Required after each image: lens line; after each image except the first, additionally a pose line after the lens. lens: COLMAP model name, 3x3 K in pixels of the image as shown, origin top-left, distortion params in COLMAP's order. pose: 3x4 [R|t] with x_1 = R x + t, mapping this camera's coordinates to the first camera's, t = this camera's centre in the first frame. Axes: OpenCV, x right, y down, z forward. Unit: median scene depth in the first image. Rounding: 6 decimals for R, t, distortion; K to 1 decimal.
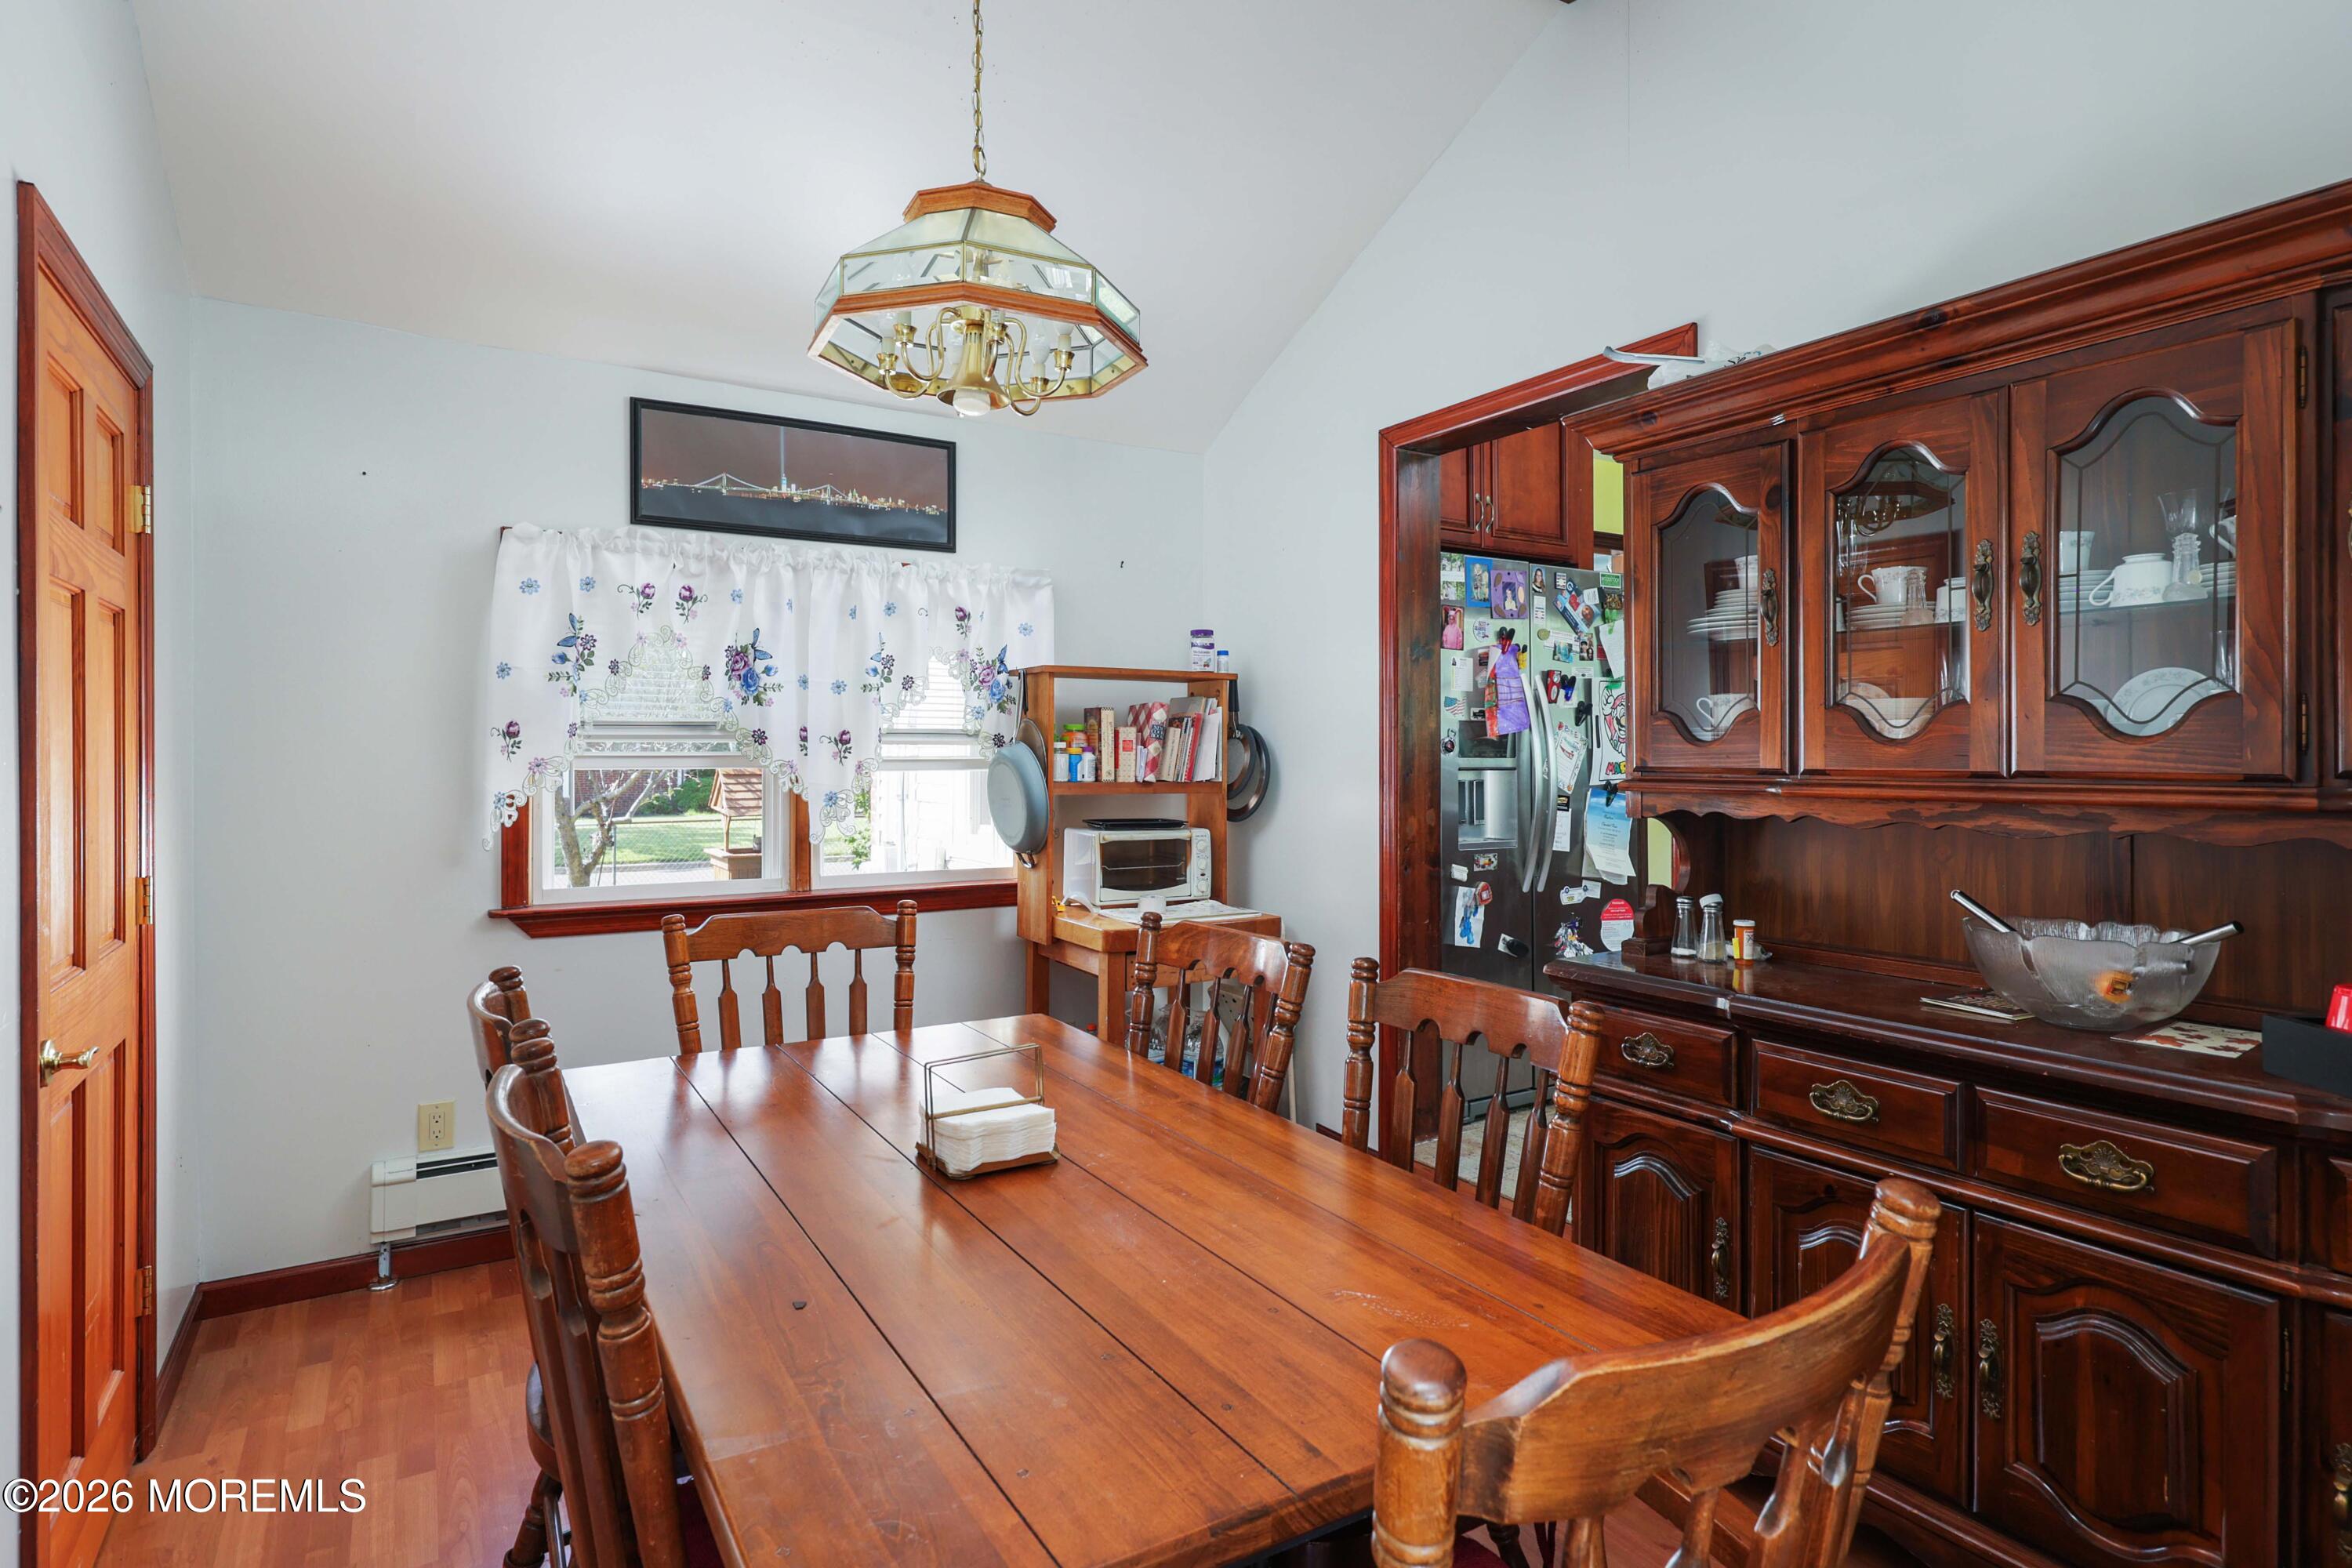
lens RADIAL K [[1224.8, 0, 1174.0], [0, 1224.8, 751.6], [0, 0, 1]] dist [0.001883, 0.000363]
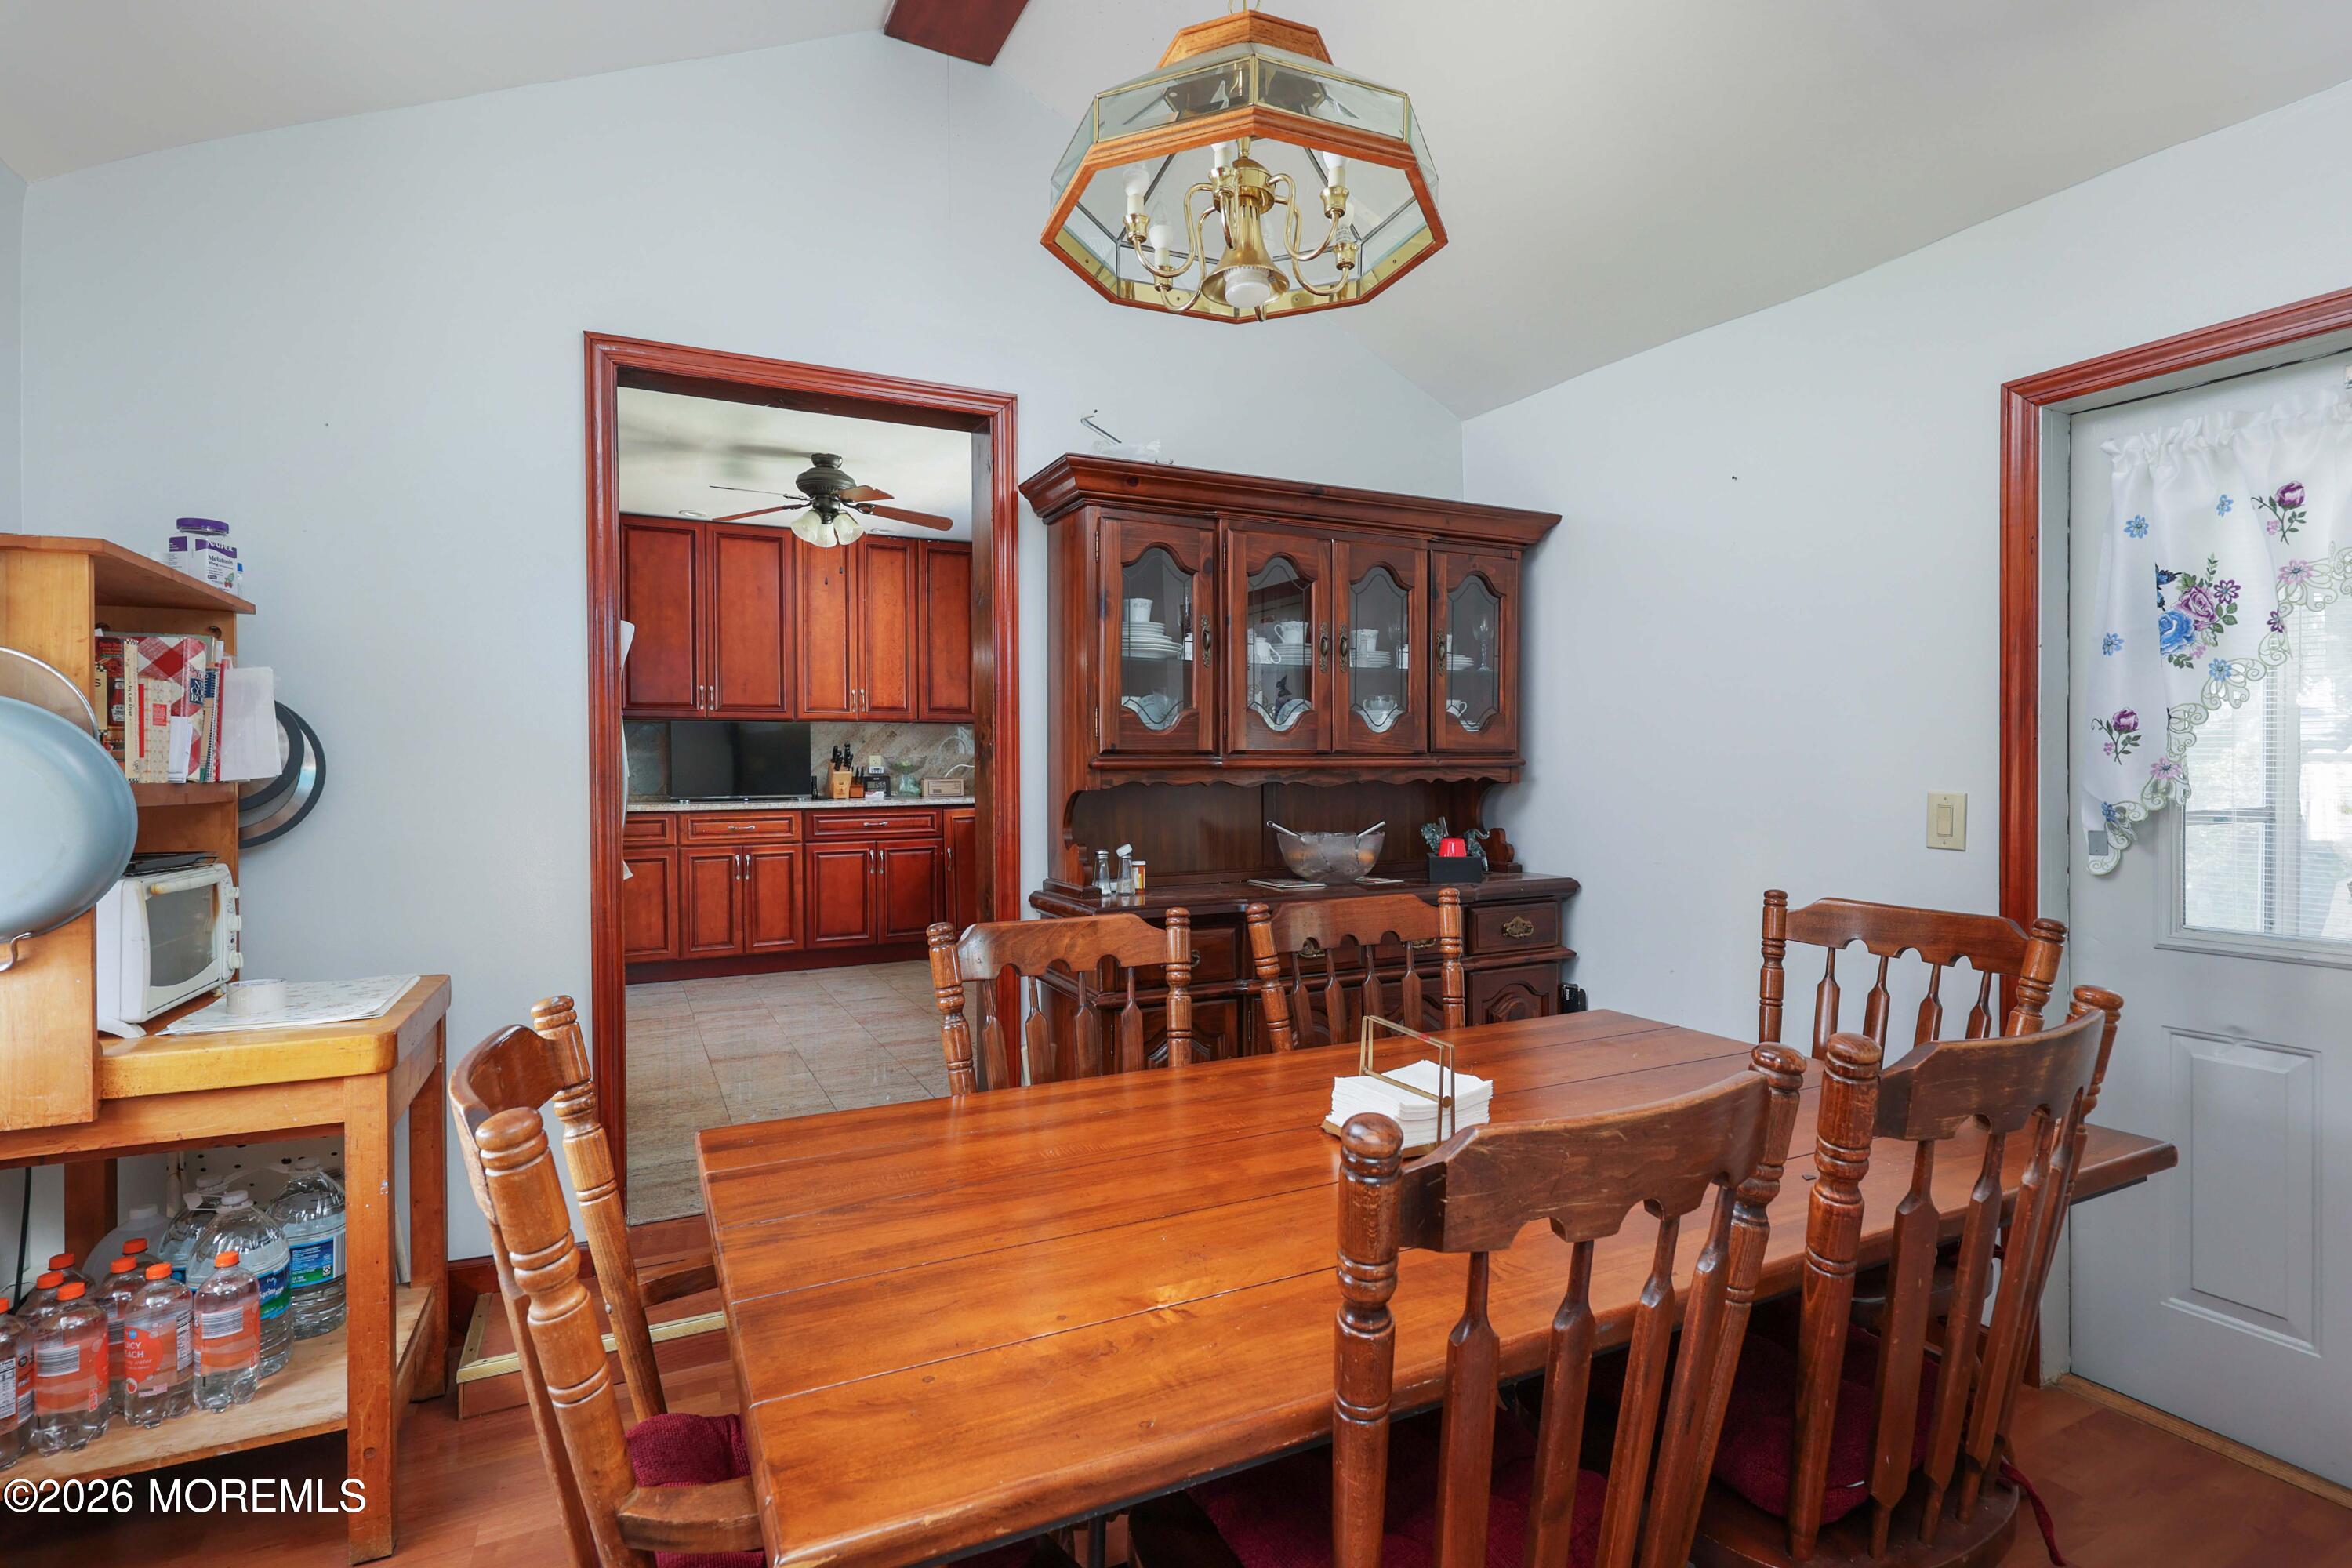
lens RADIAL K [[1133.7, 0, 1156.8], [0, 1133.7, 784.6], [0, 0, 1]] dist [-0.002662, -0.000073]
pose [[0.091744, -0.020333, 0.995575, -0.855737], [-0.000781, 0.999790, 0.020491, 0.026775], [-0.995782, -0.002657, 0.091709, 0.908345]]
